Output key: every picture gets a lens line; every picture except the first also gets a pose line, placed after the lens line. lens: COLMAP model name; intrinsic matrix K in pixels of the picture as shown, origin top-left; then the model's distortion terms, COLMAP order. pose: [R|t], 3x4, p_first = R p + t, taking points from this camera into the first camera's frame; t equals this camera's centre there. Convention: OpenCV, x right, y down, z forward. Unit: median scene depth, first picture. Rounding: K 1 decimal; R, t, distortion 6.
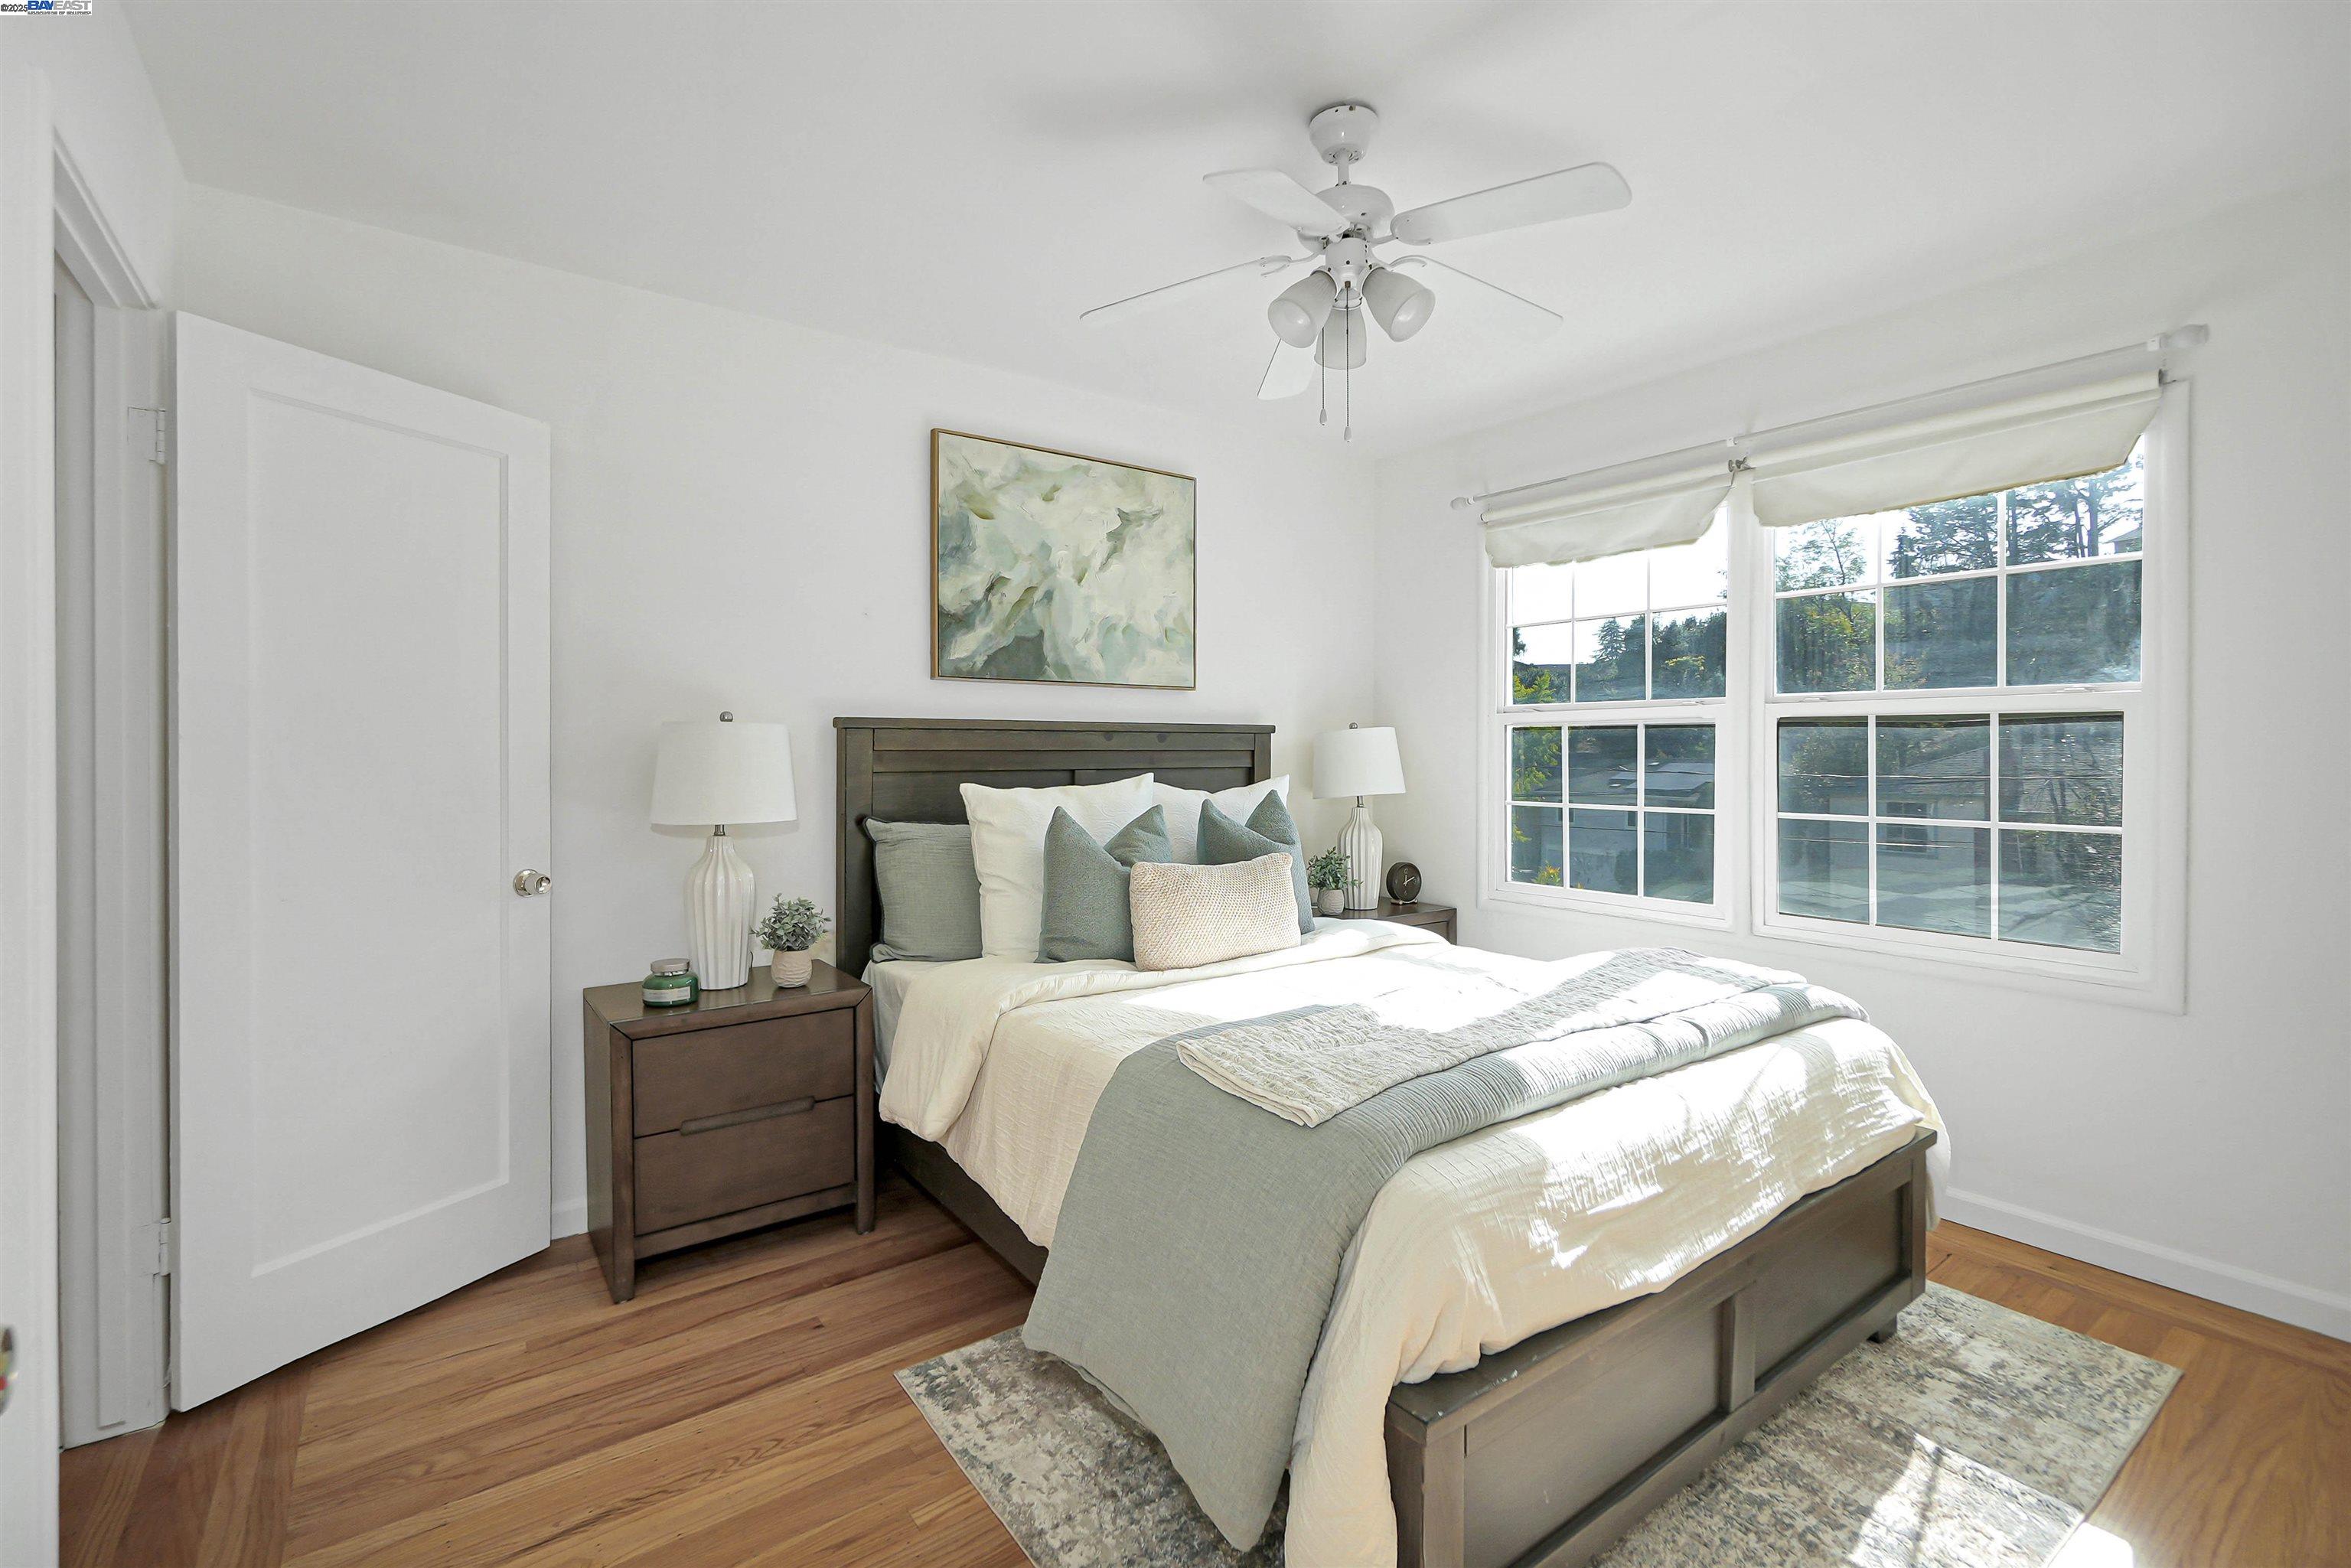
lens RADIAL K [[1030.0, 0, 1169.1], [0, 1030.0, 771.1], [0, 0, 1]] dist [-0.013576, 0.006960]
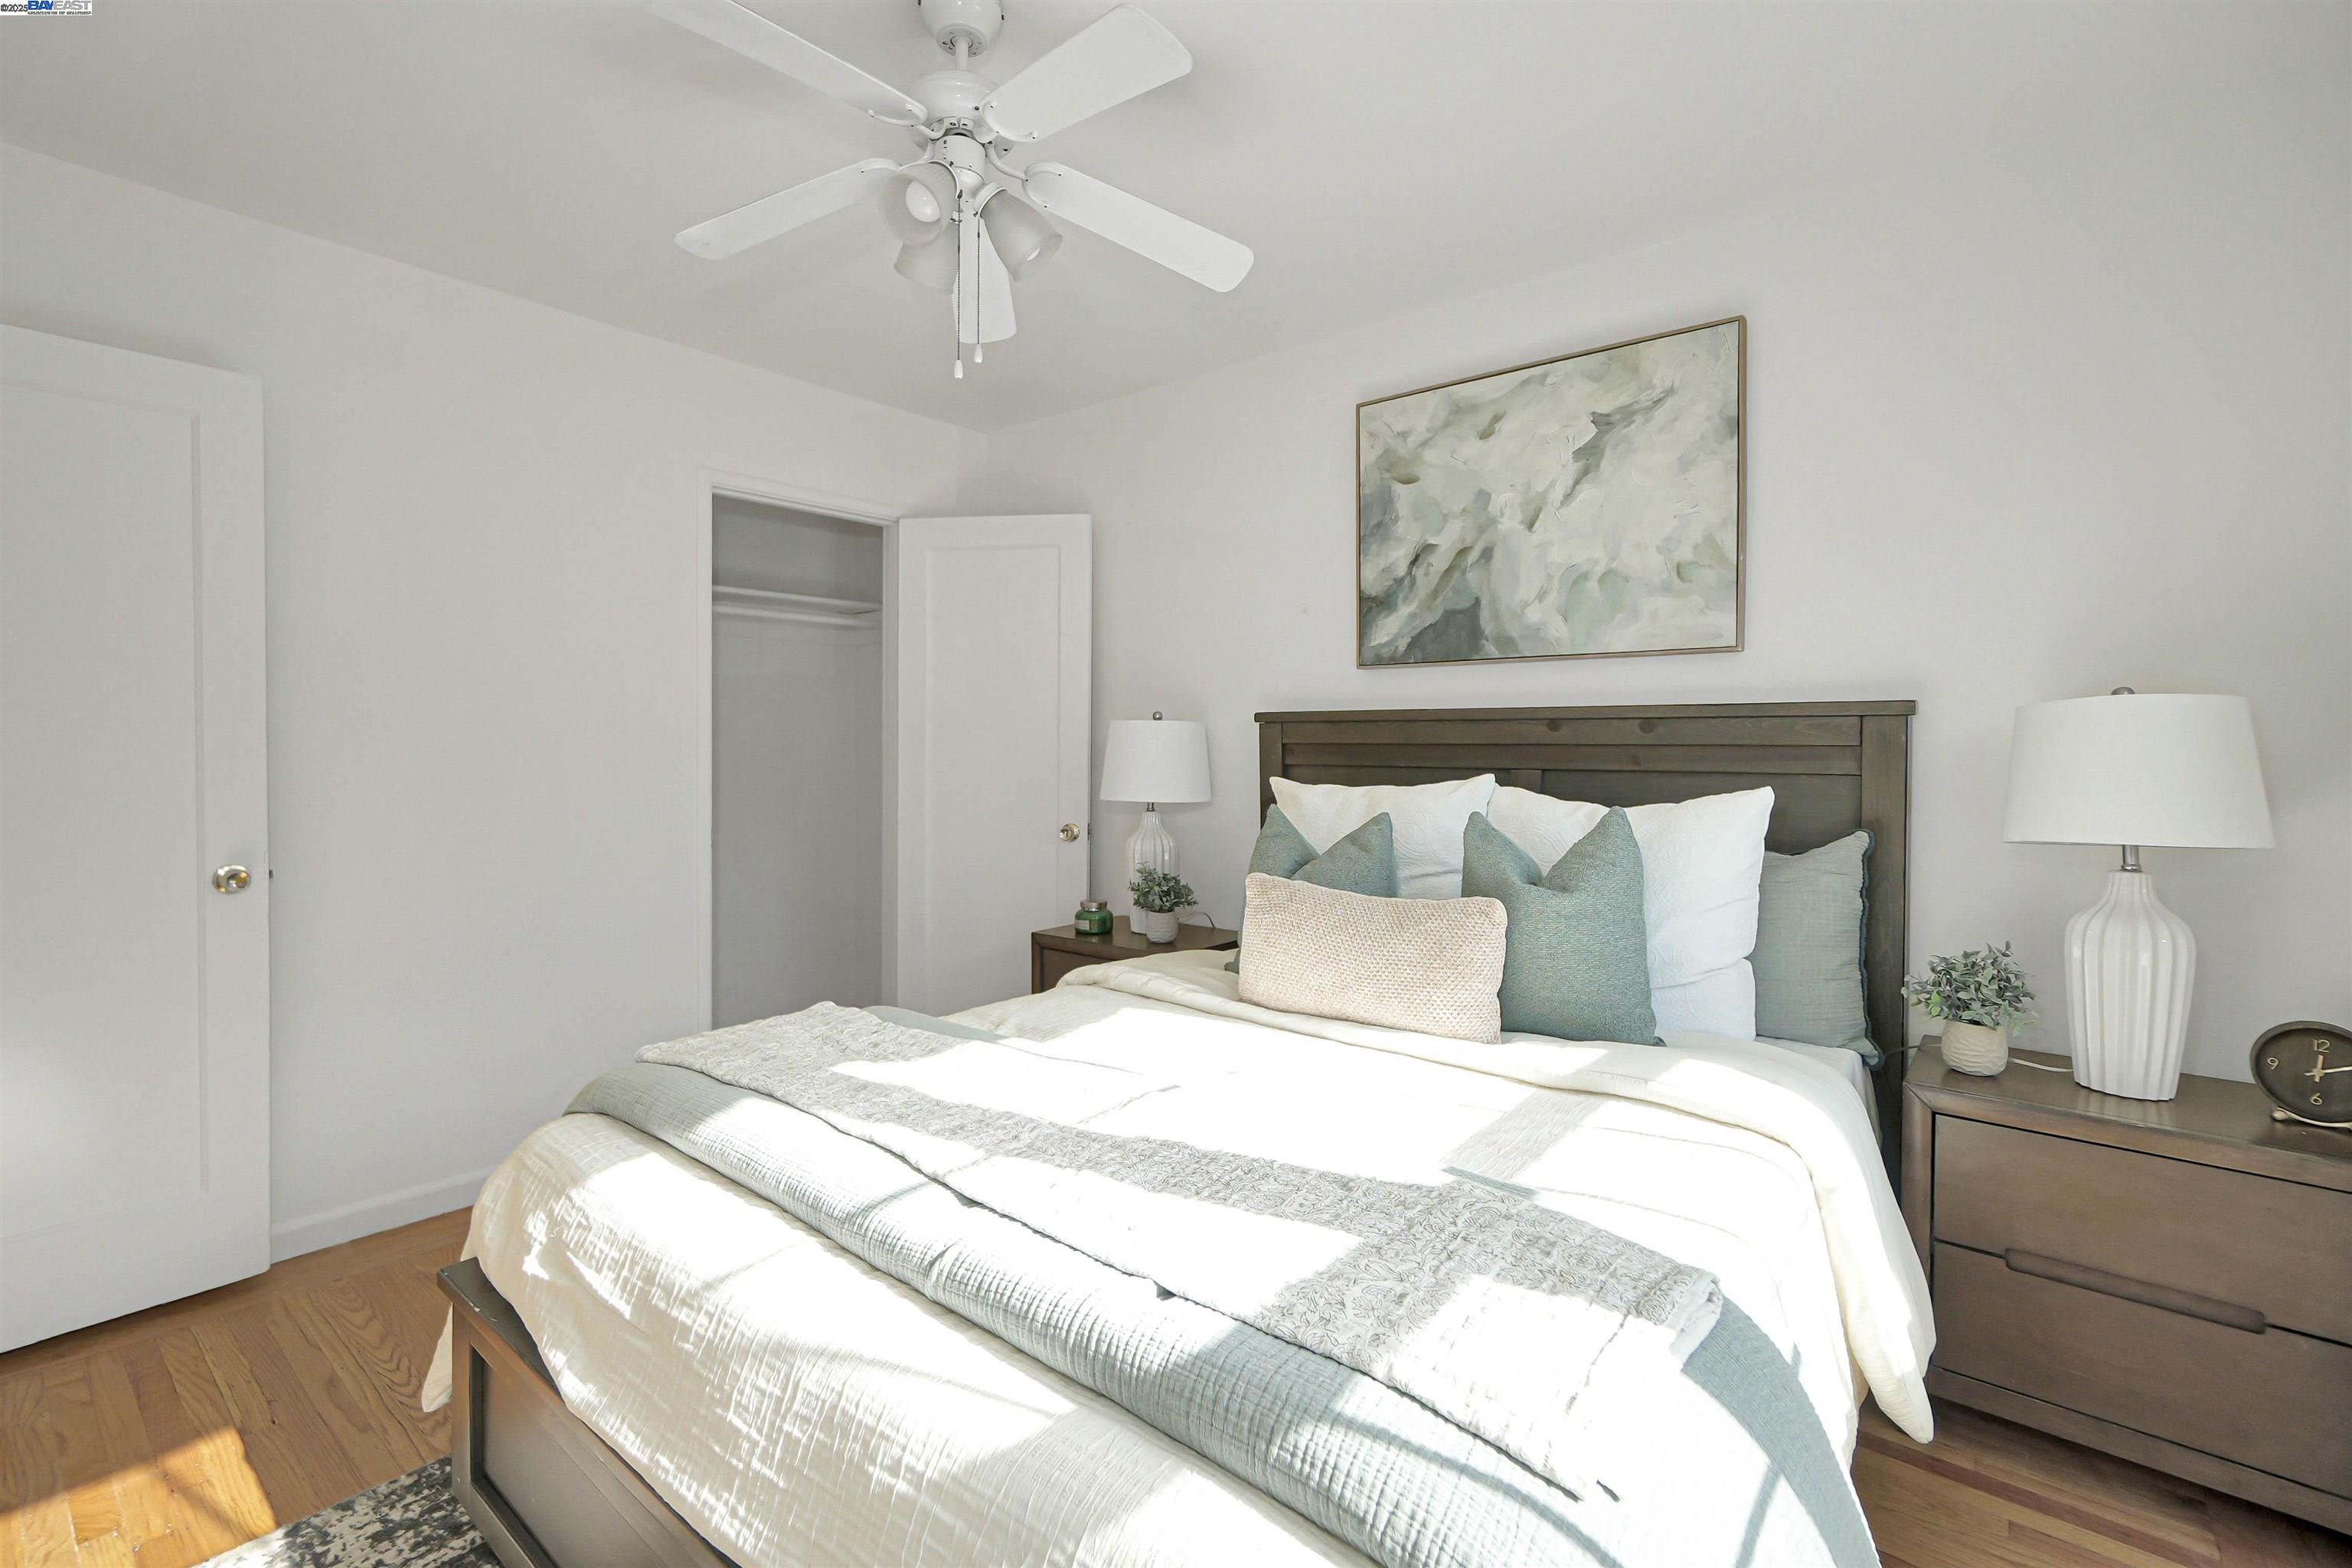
lens RADIAL K [[1030.5, 0, 1169.6], [0, 1030.5, 771.1], [0, 0, 1]] dist [-0.013576, 0.006960]
pose [[0.260002, 0.024799, -0.965290, 0.616203], [-0.025497, 0.999498, 0.018810, -0.008046], [0.965271, 0.019721, 0.260504, 0.559091]]
